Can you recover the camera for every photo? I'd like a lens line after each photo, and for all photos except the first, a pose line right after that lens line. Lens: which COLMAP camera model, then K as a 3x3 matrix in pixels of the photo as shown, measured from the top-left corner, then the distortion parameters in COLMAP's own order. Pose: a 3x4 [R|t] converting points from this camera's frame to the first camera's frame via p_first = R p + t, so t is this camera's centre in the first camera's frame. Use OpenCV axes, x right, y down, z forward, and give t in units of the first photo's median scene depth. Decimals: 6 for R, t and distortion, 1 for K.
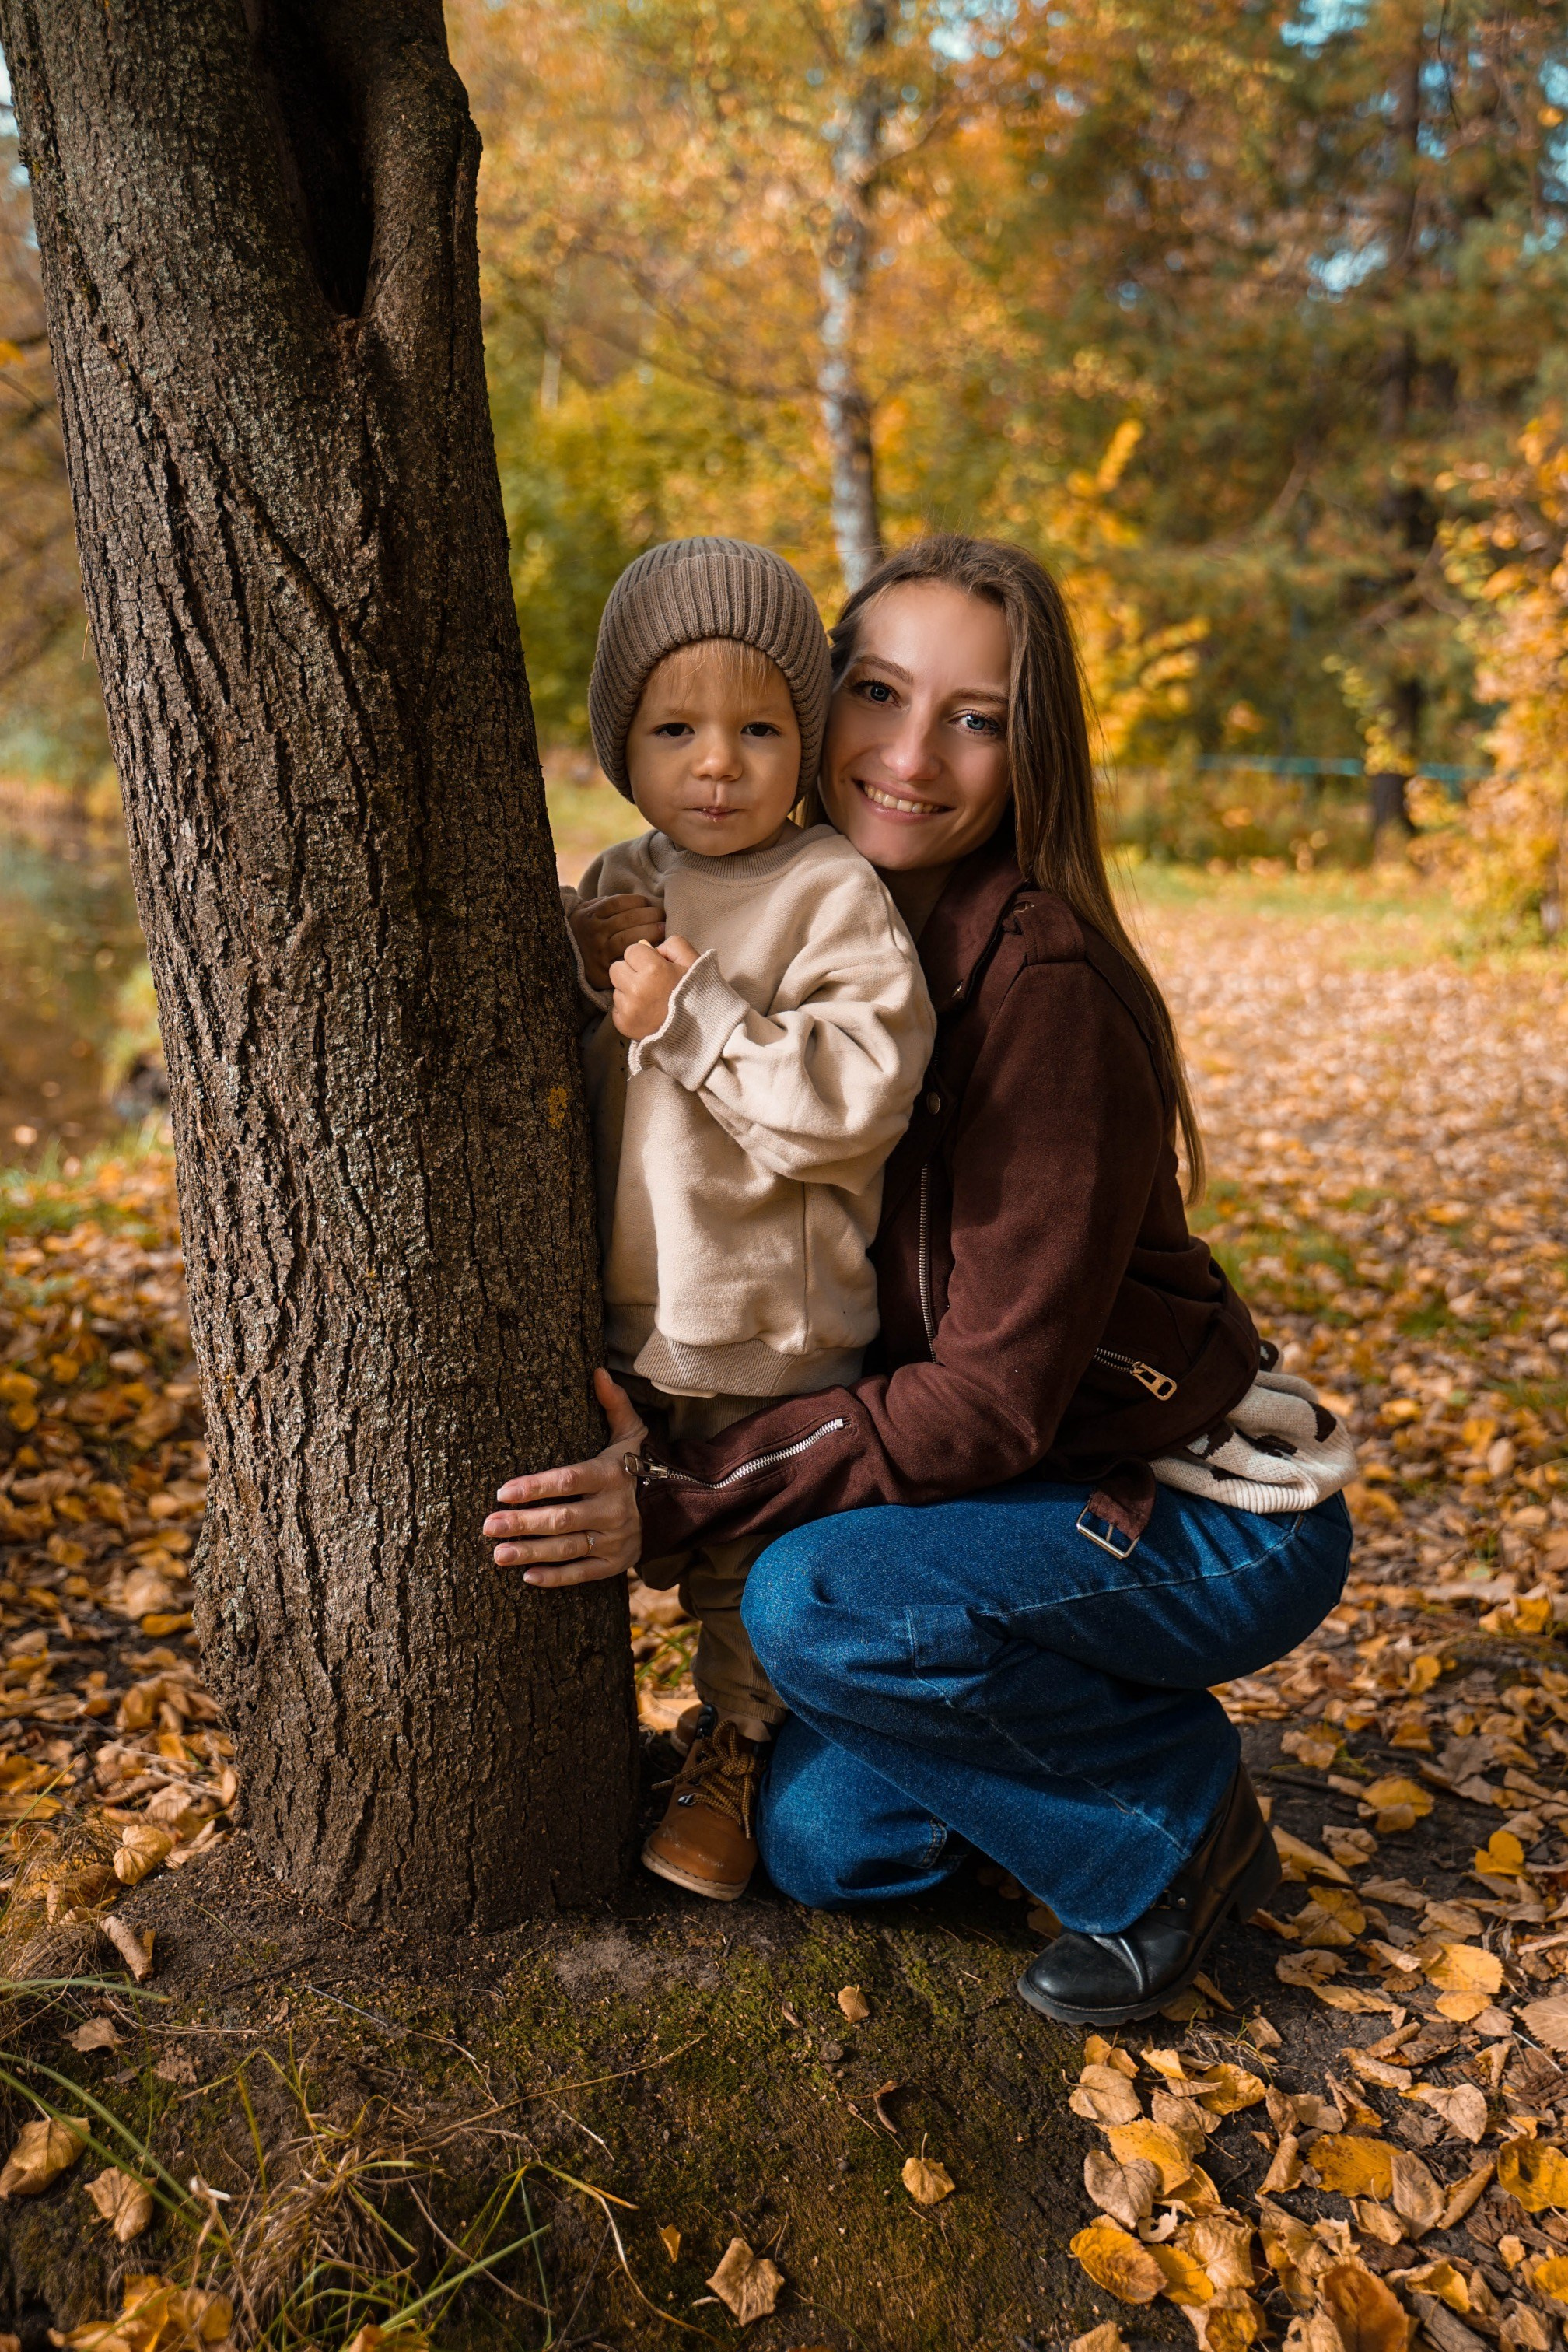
lens RADIAL K [[2095.7, 0, 784.0], [0, 2095.7, 1176.0], [0, 0, 1]] dist [-0.031029, 0.016810]
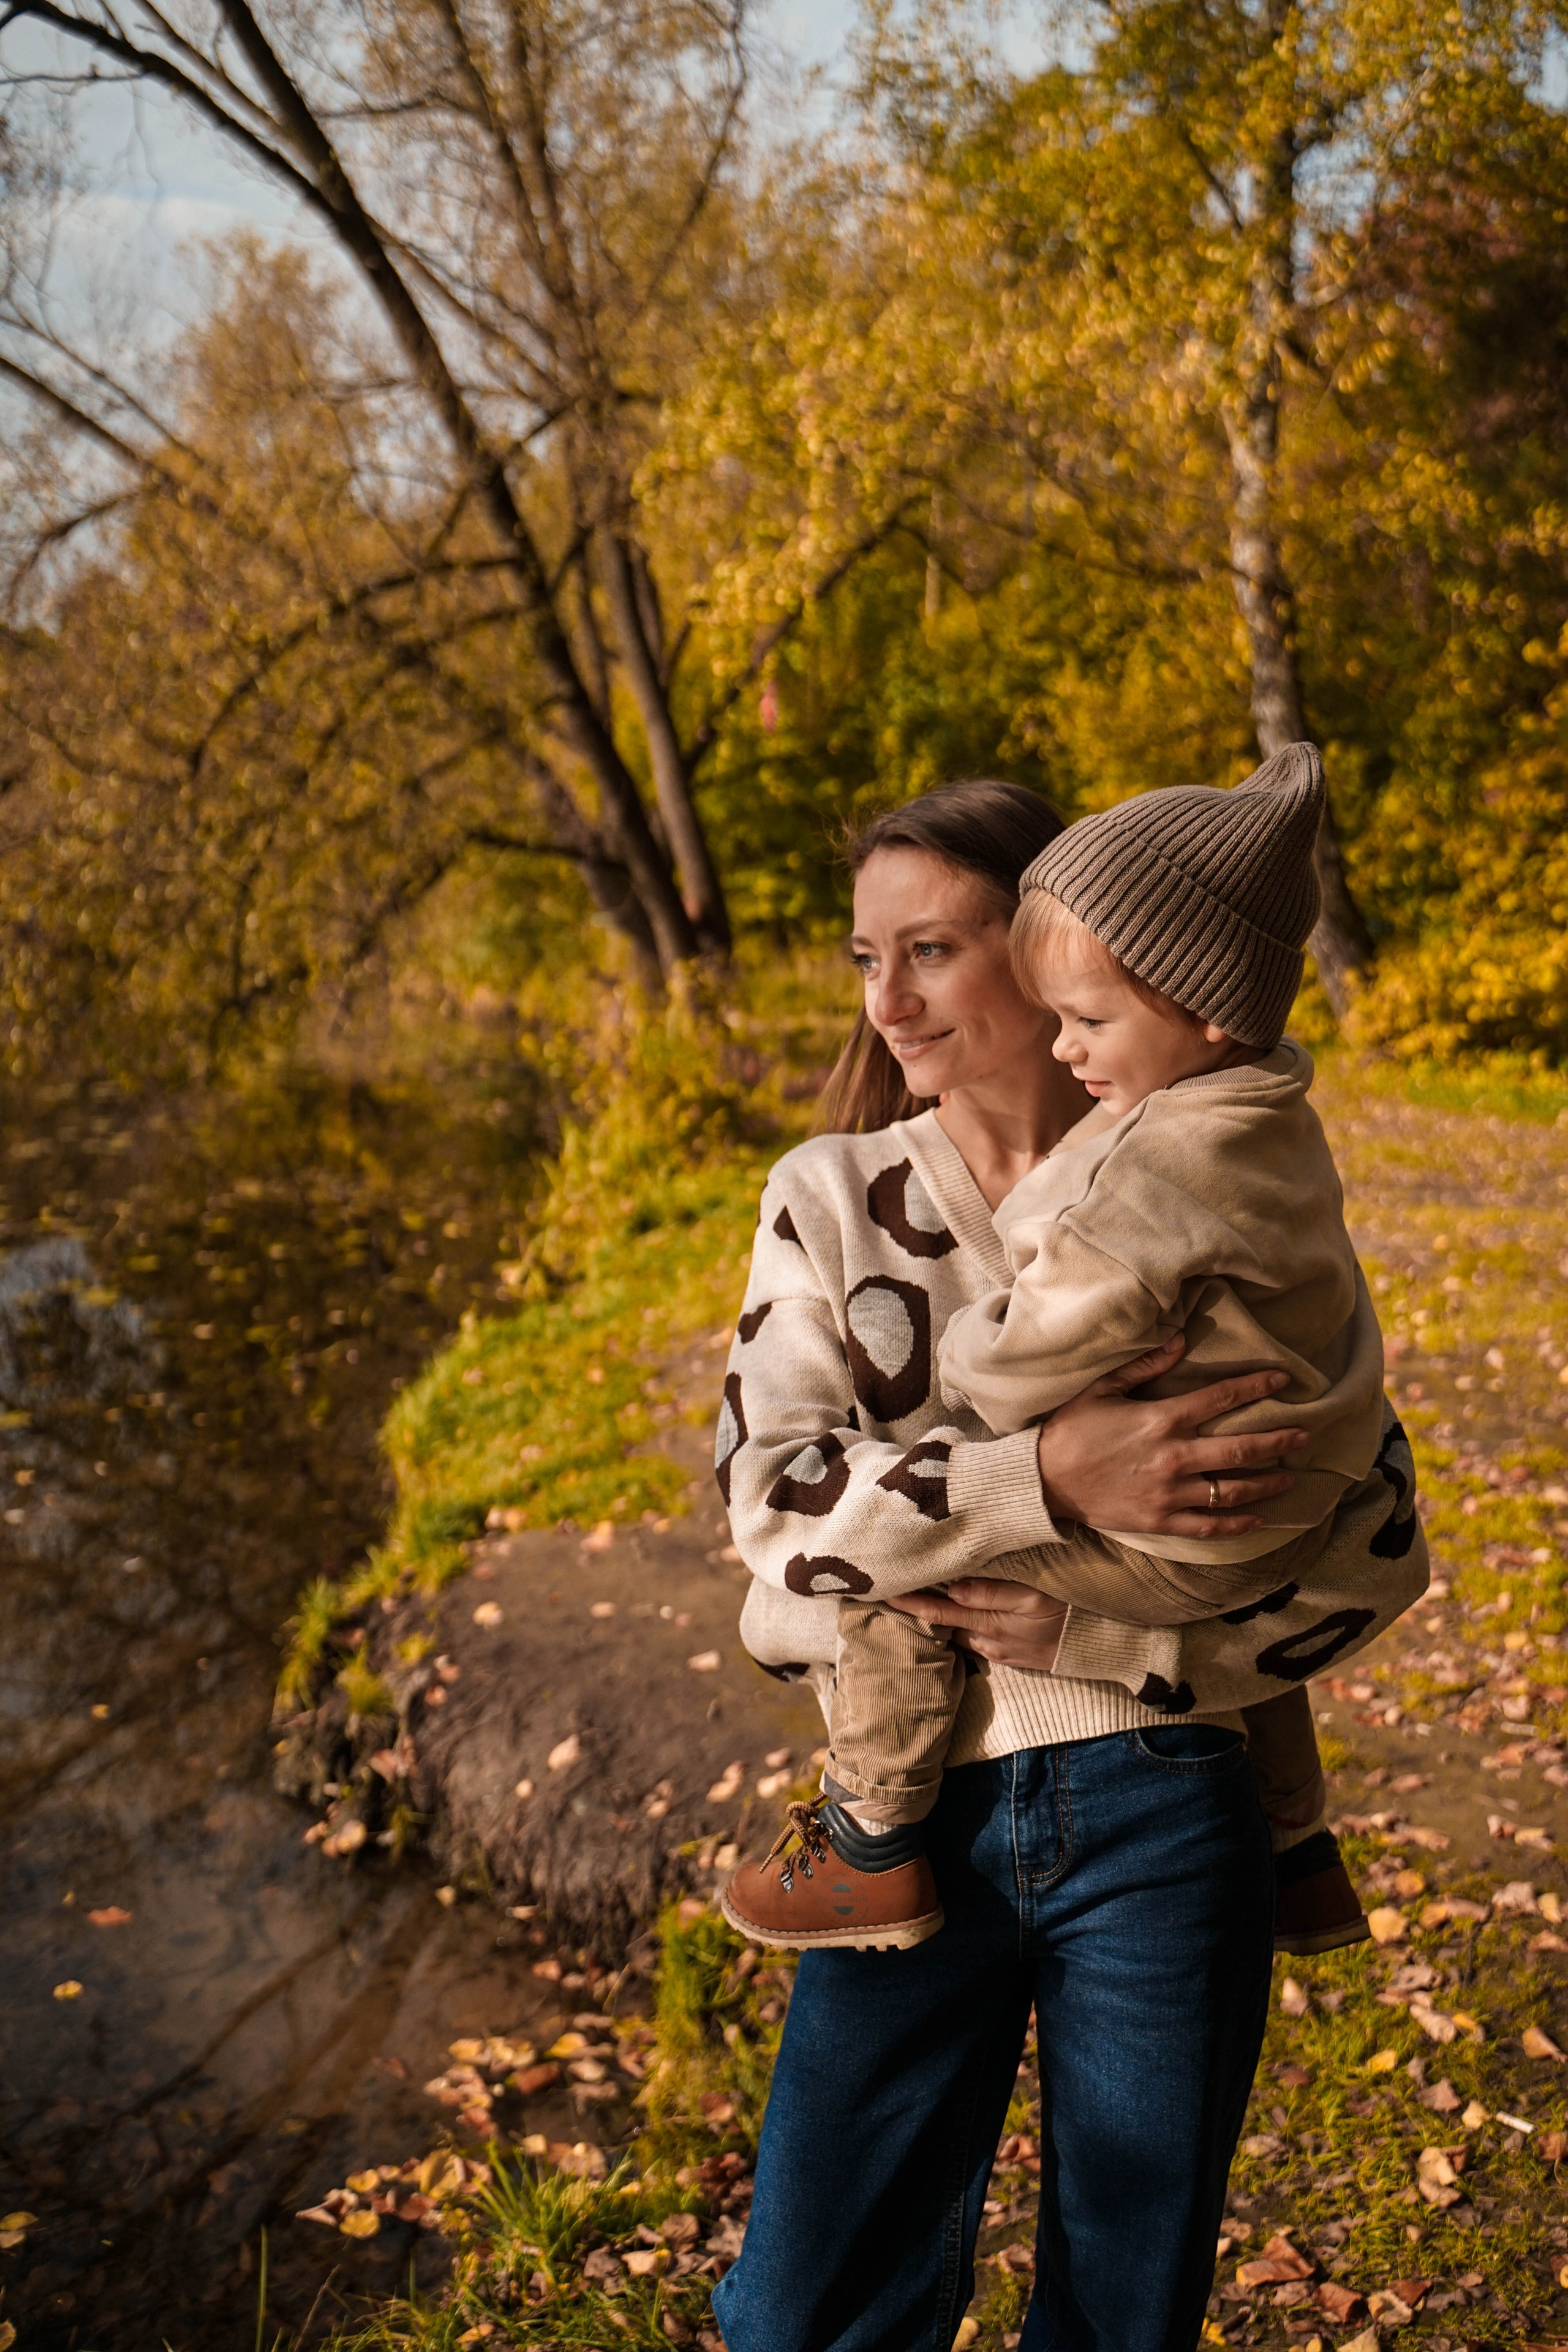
lens RADIAL K [[2095.7, 0, 784.0], [0, 2095.7, 1176.0], [0, 0, 1]] dist [-0.031029, 0.016810]
pose [[0.982668, -0.023950, -0.183823, -0.706039], [0.006753, 0.995586, -0.093612, -1.651615], [0.185254, 0.090748, 0.978492, 5.277165]]
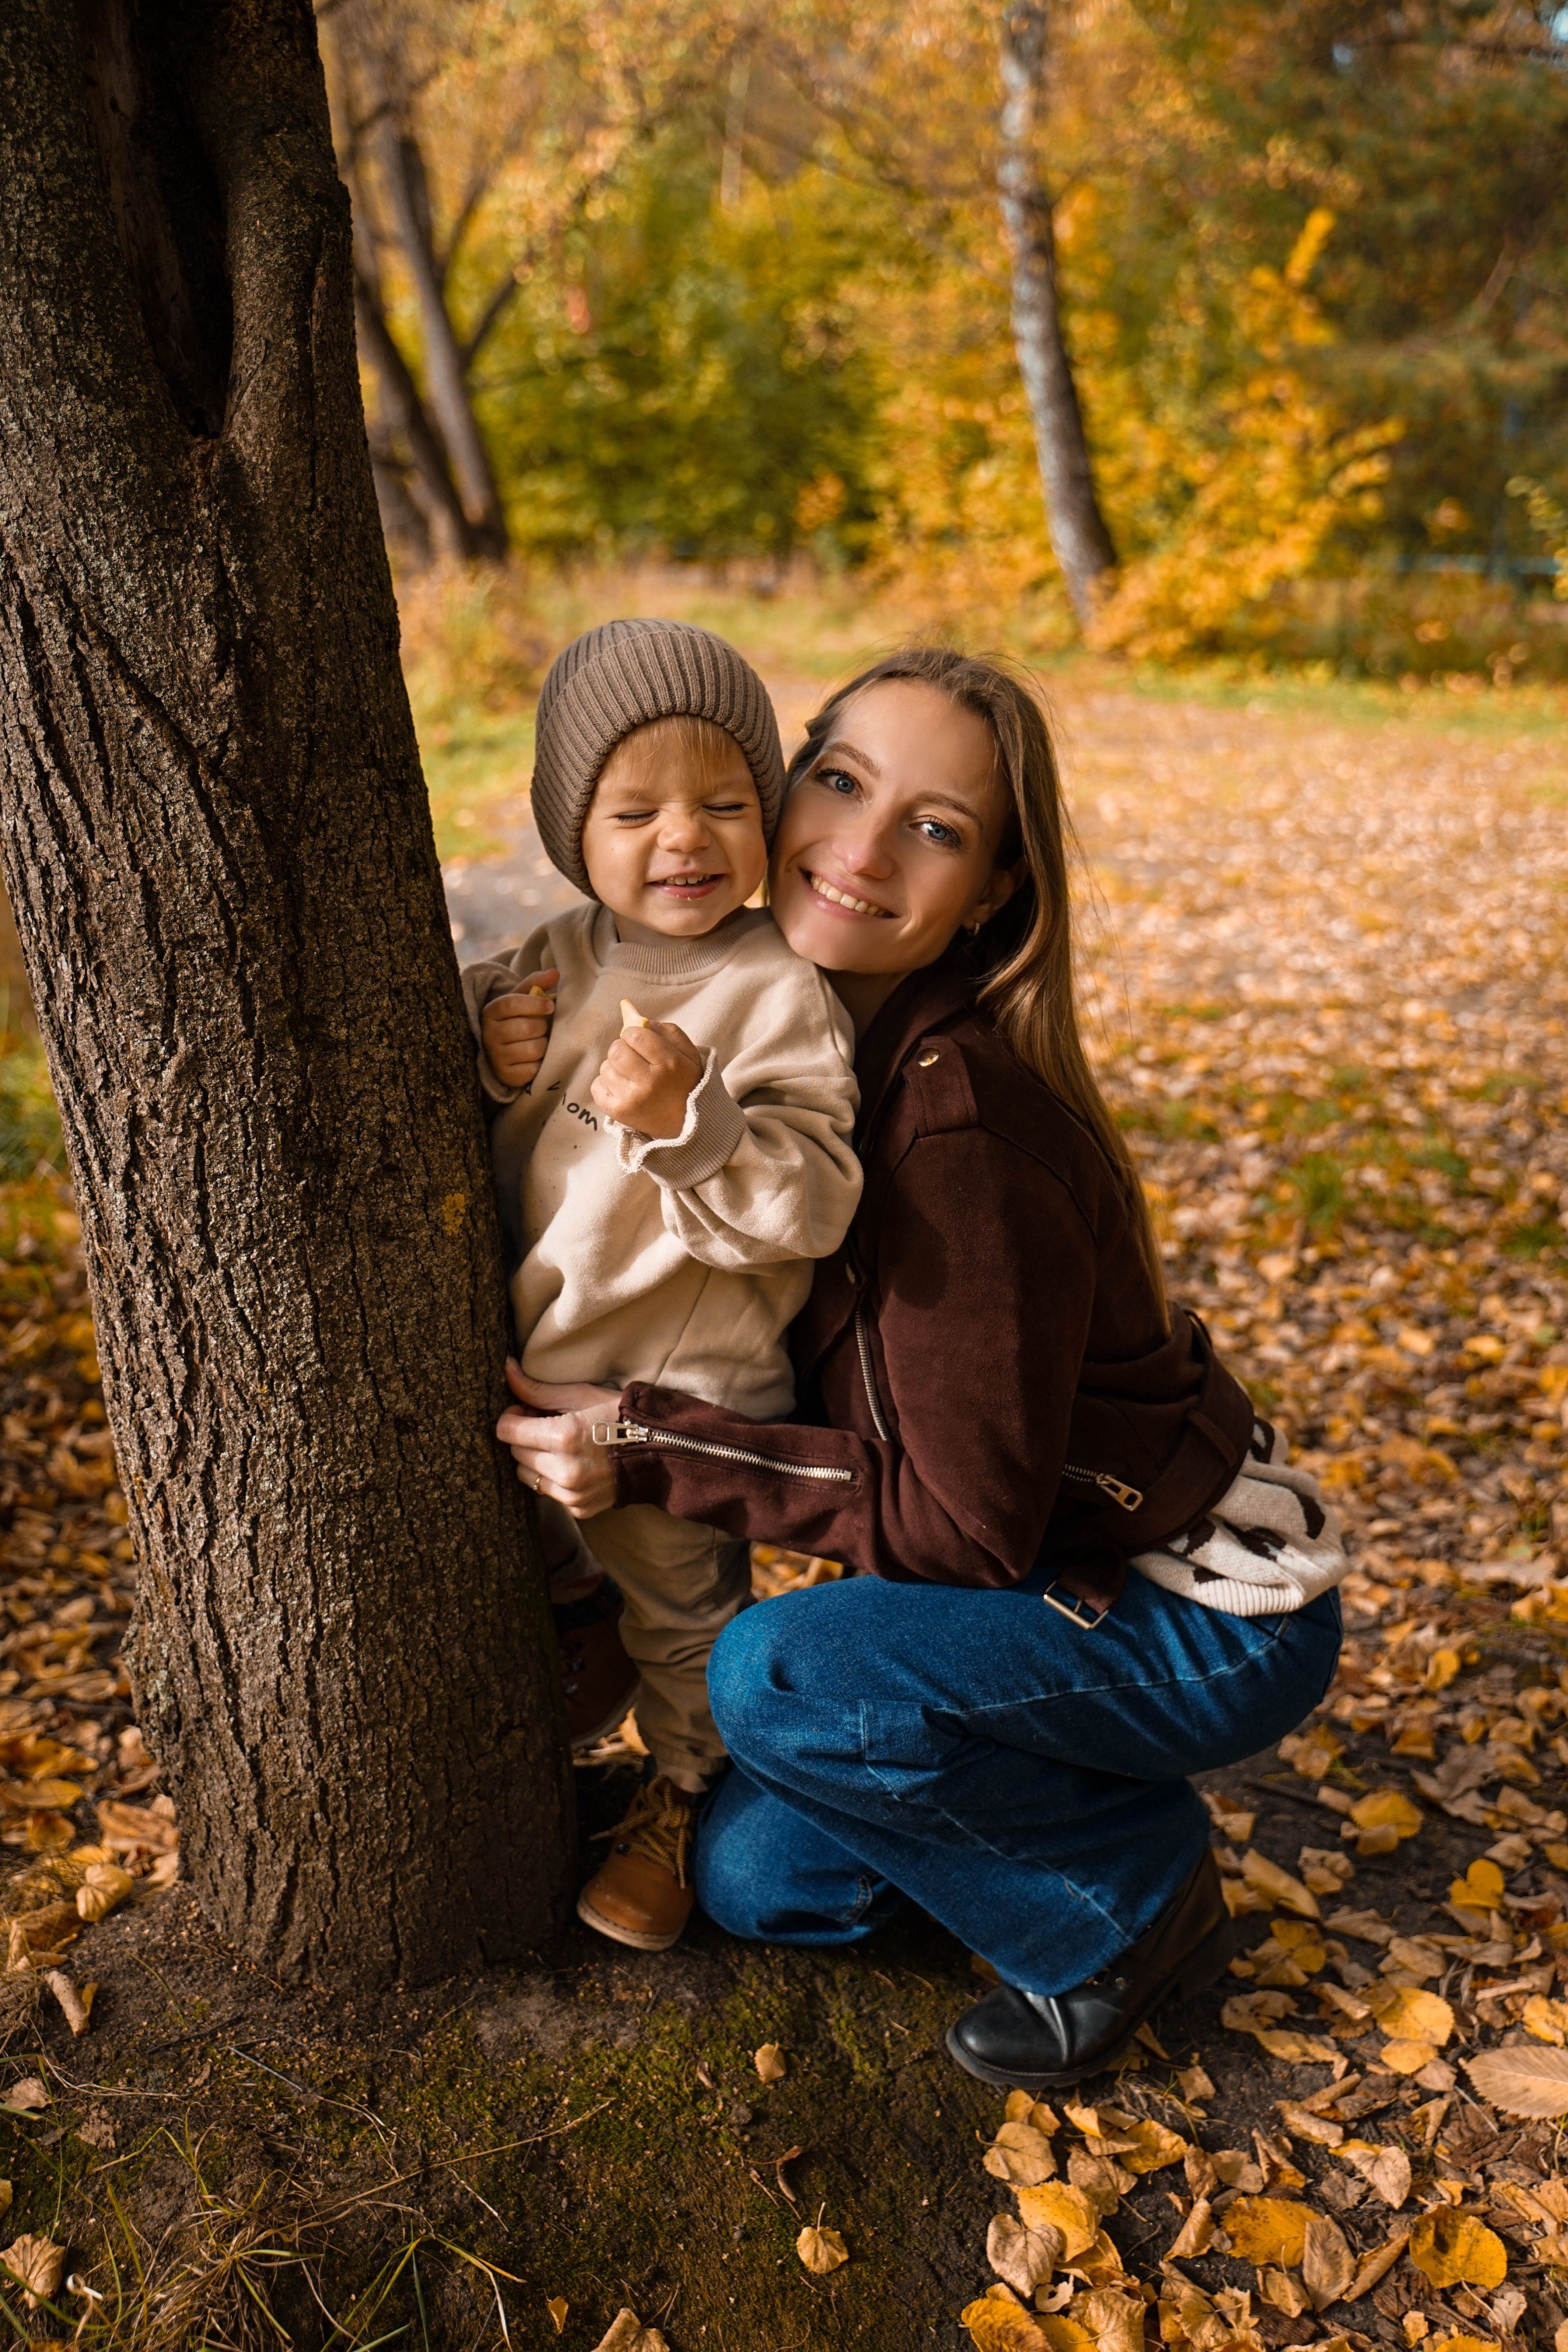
lens RADIAL K [[2095.7, 0, 784.0], [0, 2095.7, 1176.0], [0, 0, 1]] dist [-0.031029, 0.016810]
pose [[0.996448, 0.003203, -0.084151, 0.133171], [0.003717, 0.996629, 0.081952, -0.131423], [0.084130, -0.081973, 0.993077, 0.015921]]
